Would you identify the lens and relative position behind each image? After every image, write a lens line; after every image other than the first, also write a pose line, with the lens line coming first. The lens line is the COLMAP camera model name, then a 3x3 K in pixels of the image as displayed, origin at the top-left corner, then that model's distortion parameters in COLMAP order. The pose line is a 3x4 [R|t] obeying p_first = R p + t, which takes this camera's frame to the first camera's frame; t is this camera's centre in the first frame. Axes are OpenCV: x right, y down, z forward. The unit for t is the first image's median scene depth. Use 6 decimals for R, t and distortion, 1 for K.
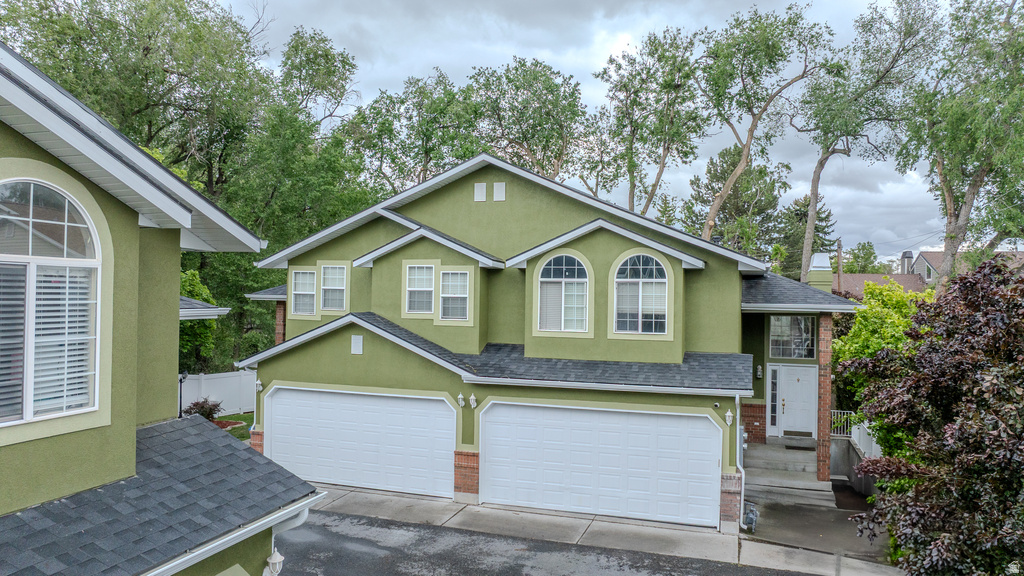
lens RADIAL K [[715.2, 0, 512.0], [0, 715.2, 288.0], [0, 0, 1]] dist [-0.052123, 0.050019]
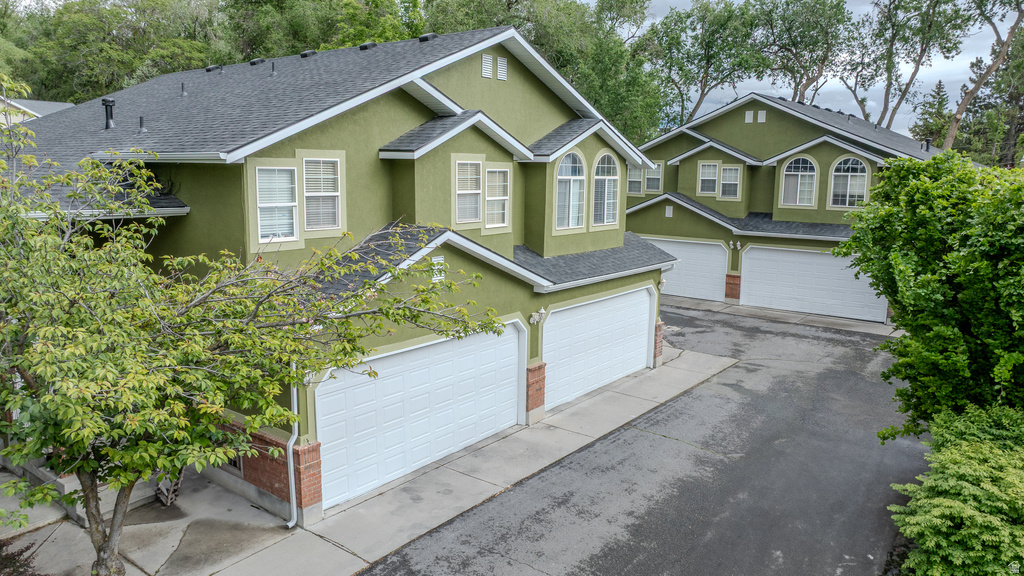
lens RADIAL K [[715.2, 0, 512.0], [0, 715.2, 288.0], [0, 0, 1]] dist [-0.052123, 0.050019]
pose [[0.933634, 0.053905, -0.354149, 0.043340], [0.007108, 0.985631, 0.168762, -0.029247], [0.358157, -0.160079, 0.919836, -0.712619]]
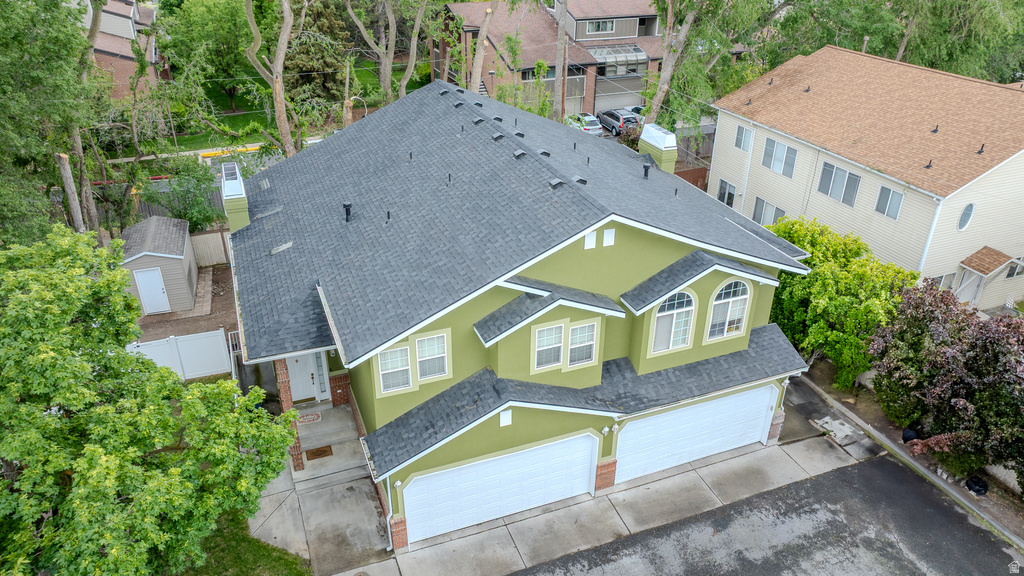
lens RADIAL K [[715.2, 0, 512.0], [0, 715.2, 288.0], [0, 0, 1]] dist [-0.052123, 0.050019]
pose [[0.774221, -0.317943, 0.547261, -0.696310], [0.009607, 0.870470, 0.492127, -0.570089], [-0.632843, -0.375757, 0.676991, 0.379766]]
